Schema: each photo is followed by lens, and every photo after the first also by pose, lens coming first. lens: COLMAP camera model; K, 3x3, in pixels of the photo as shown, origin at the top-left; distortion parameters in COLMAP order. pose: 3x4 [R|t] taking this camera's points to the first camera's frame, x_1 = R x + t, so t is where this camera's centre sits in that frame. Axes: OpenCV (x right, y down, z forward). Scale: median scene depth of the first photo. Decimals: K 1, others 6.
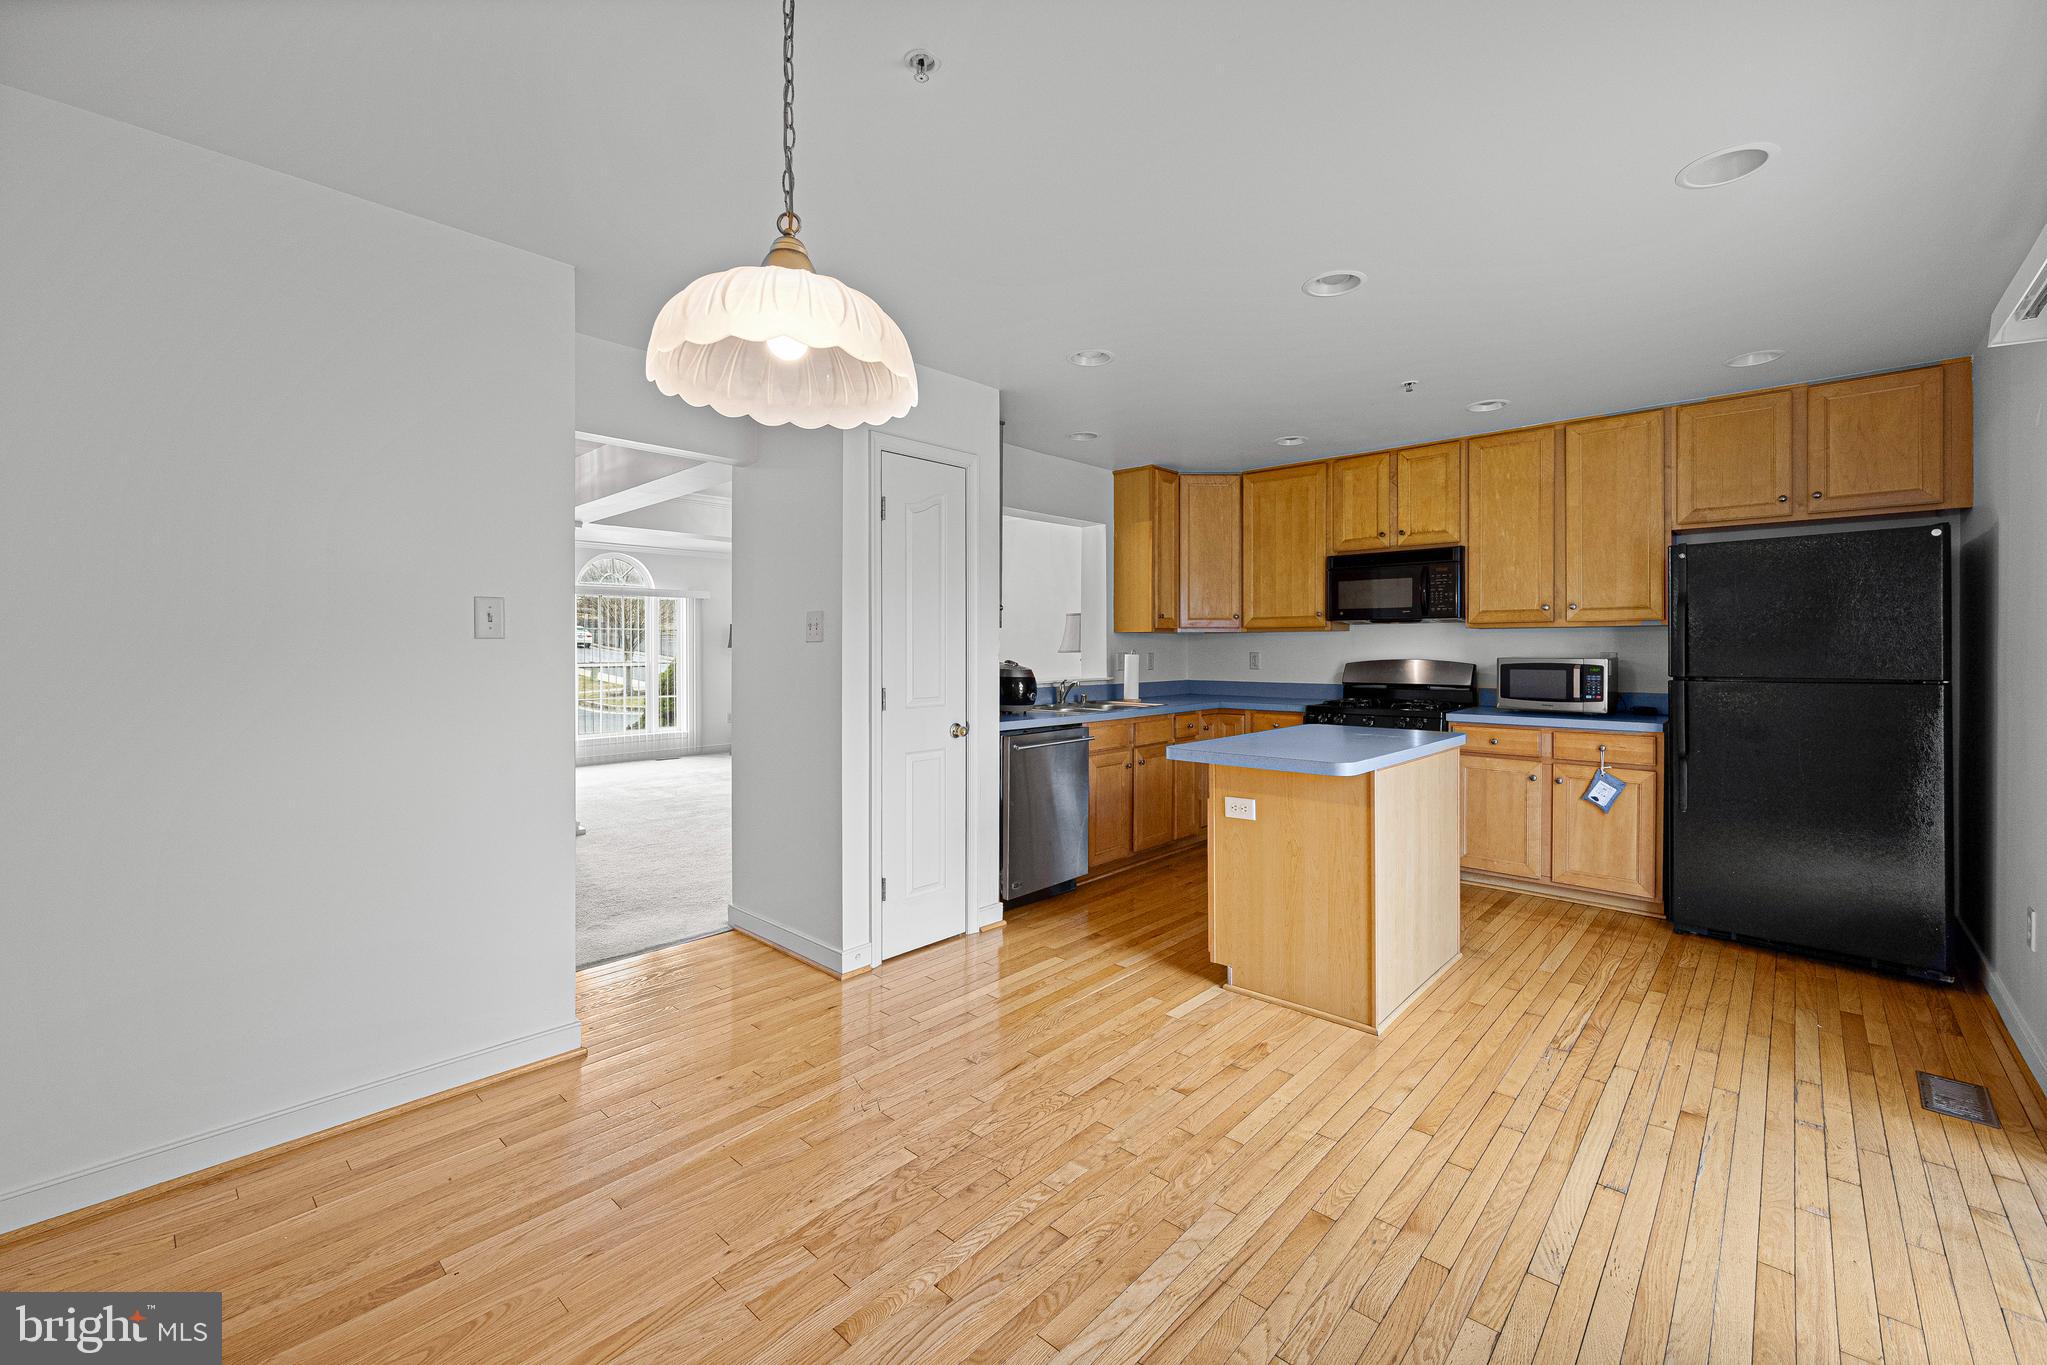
lens RADIAL K [[830.5, 0, 1033.1], [0, 830.5, 651.5], [0, 0, 1]] dist [-0.000539, 0.000017]
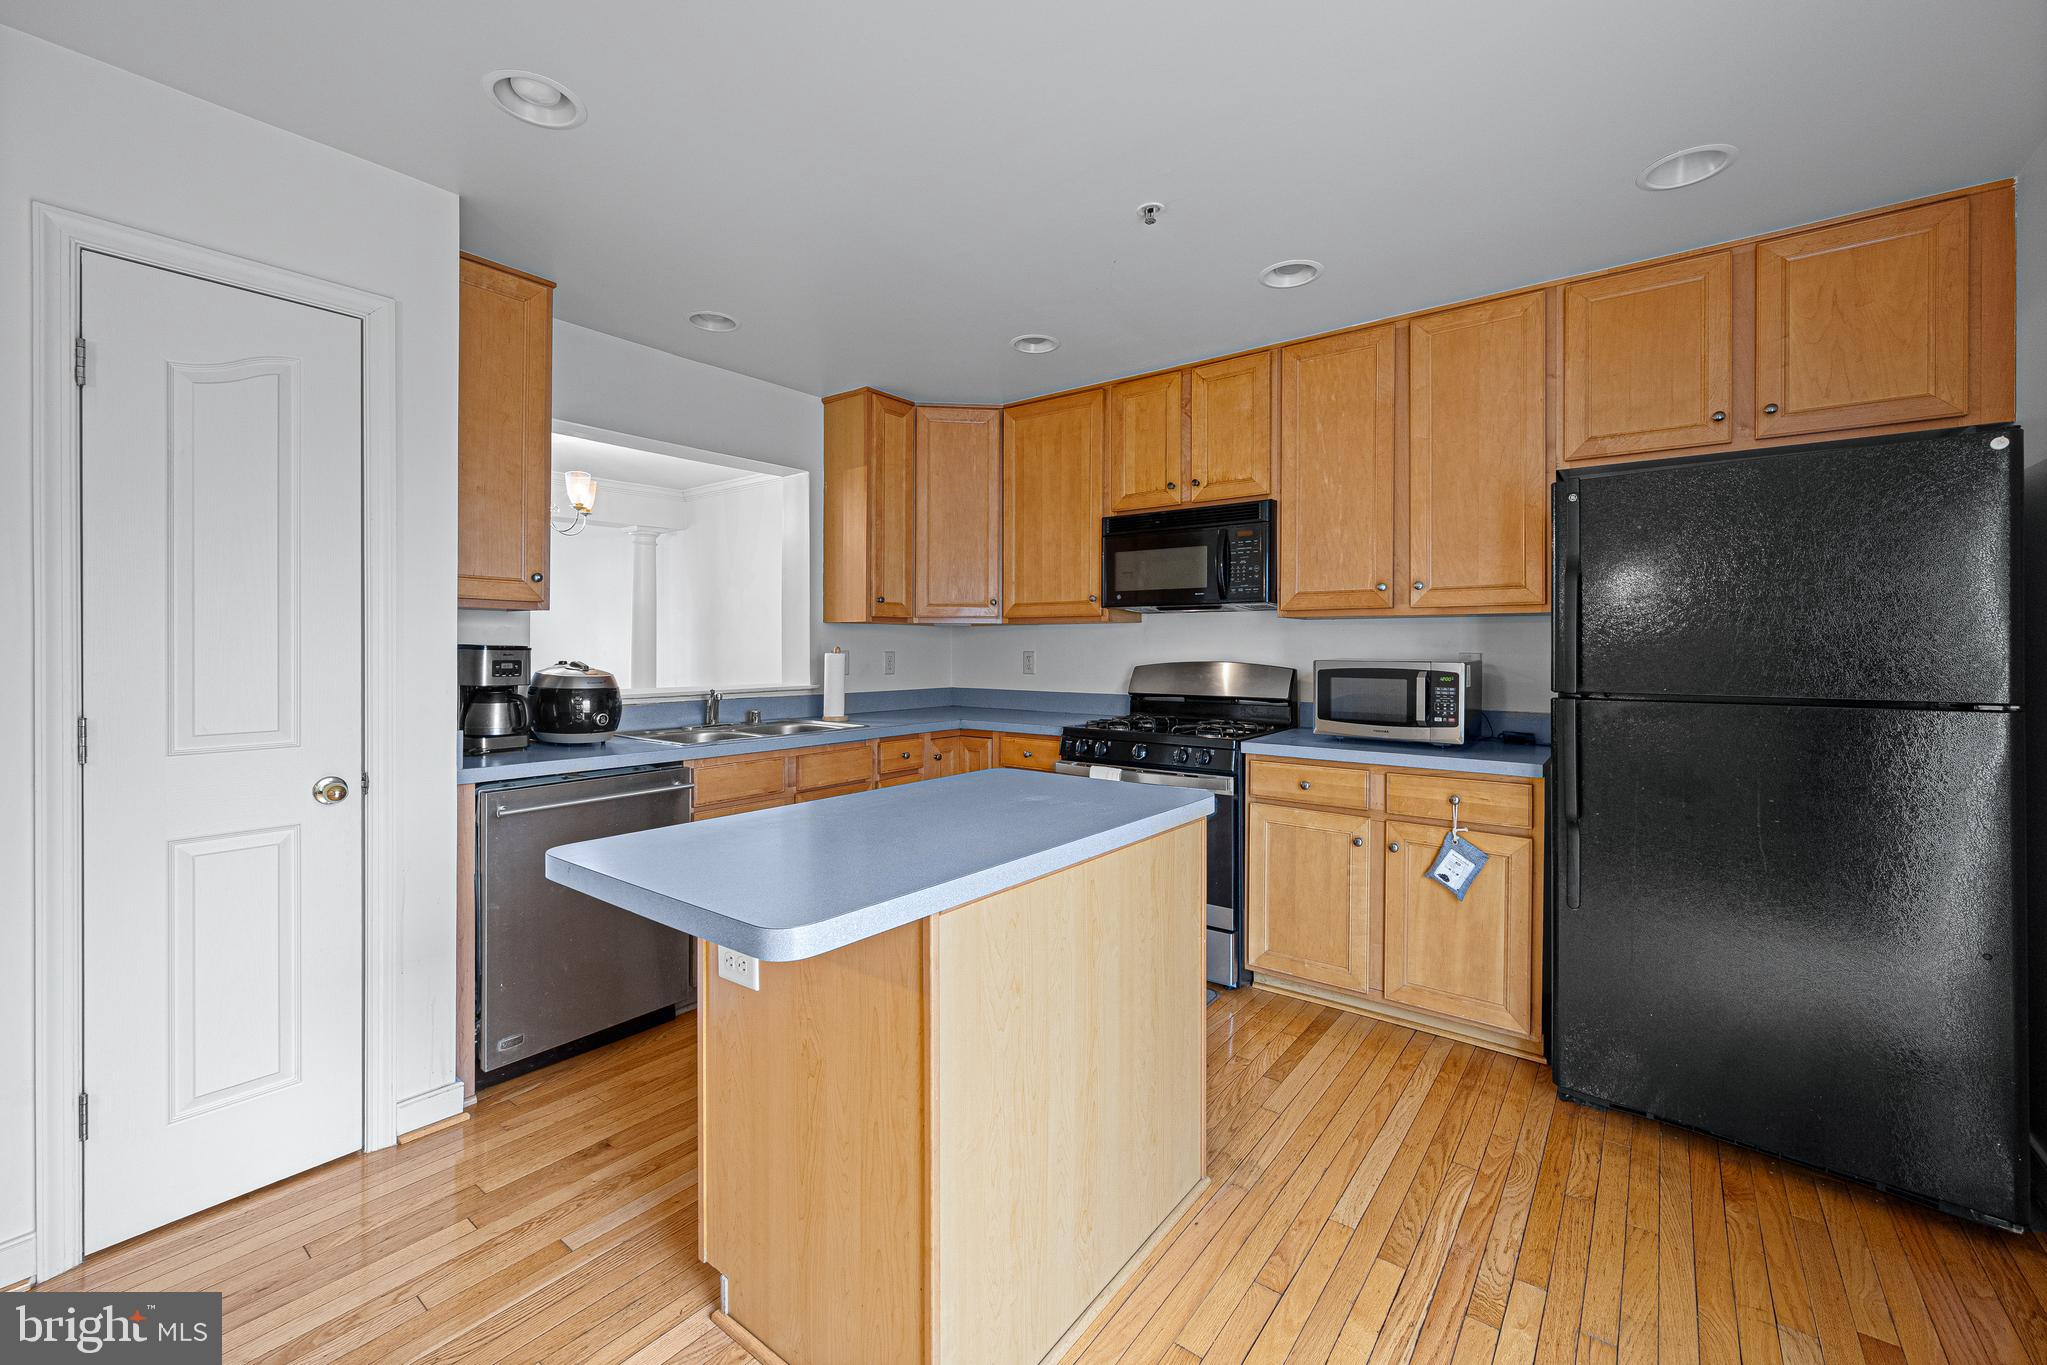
lens RADIAL K [[830.3, 0, 1016.7], [0, 830.3, 648.0], [0, 0, 1]] dist [0.000861, 0.000013]
pose [[0.996674, 0.004176, 0.081387, 0.274609], [-0.003968, 0.999988, -0.002712, 0.000282], [-0.081397, 0.002380, 0.996679, 0.358970]]
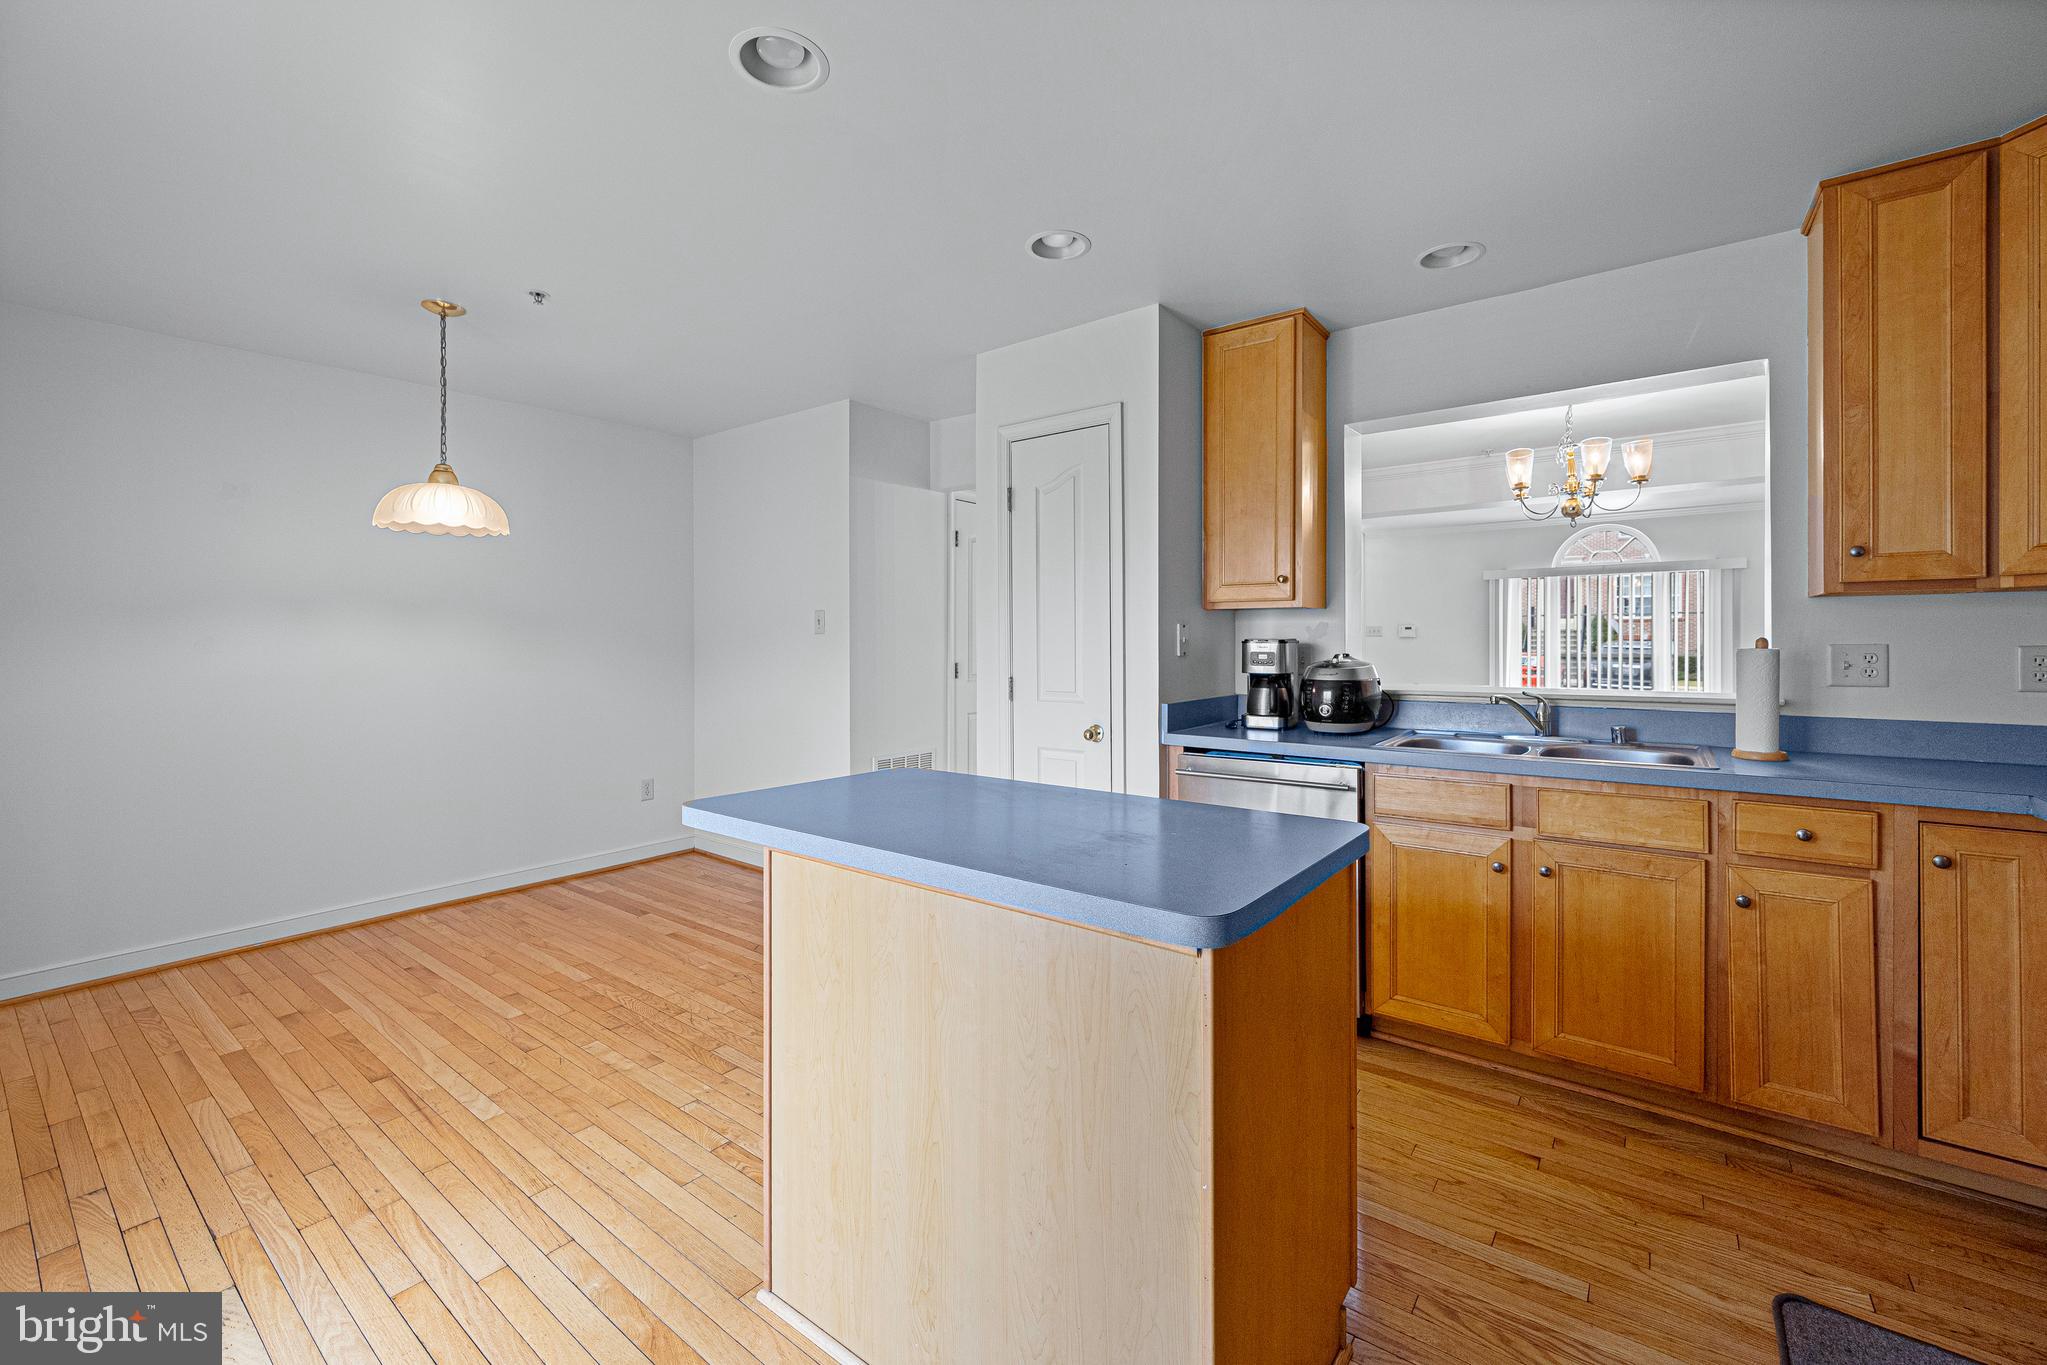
lens RADIAL K [[836.6, 0, 1023.4], [0, 836.6, 637.9], [0, 0, 1]] dist [-0.001233, -0.000122]
pose [[0.086133, -0.002006, -0.996282, 0.662616], [0.000578, 0.999998, -0.001963, -0.001806], [0.996283, -0.000406, 0.086134, 0.737799]]
